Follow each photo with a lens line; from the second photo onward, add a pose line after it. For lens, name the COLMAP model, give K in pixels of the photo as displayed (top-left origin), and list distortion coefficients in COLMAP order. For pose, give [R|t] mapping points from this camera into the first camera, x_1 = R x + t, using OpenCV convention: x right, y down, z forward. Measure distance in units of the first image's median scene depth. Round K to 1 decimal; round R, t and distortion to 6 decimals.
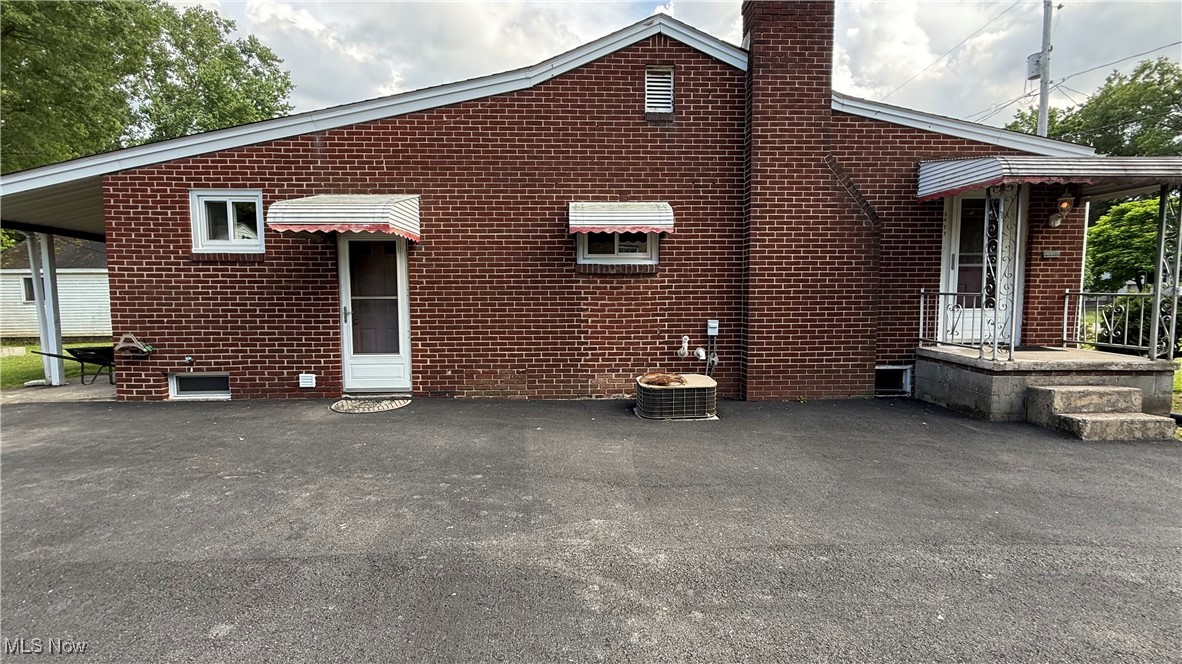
lens RADIAL K [[478.5, 0, 591.1], [0, 478.5, 327.7], [0, 0, 1]] dist [-0.000020, 0.000043]
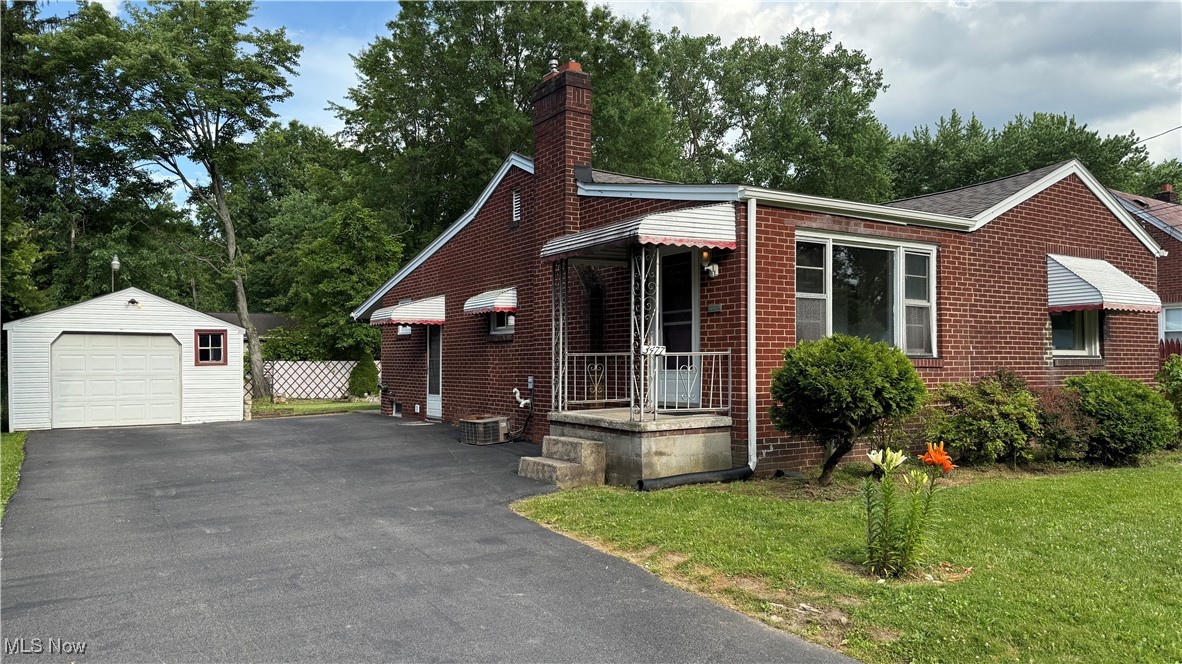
lens RADIAL K [[819.2, 0, 591.8], [0, 819.2, 335.1], [0, 0, 1]] dist [0.002503, 0.000301]
pose [[0.481055, -0.032767, -0.876078, 2.252218], [-0.059968, 0.995731, -0.070170, 0.016858], [0.874637, 0.086293, 0.477036, 0.121755]]
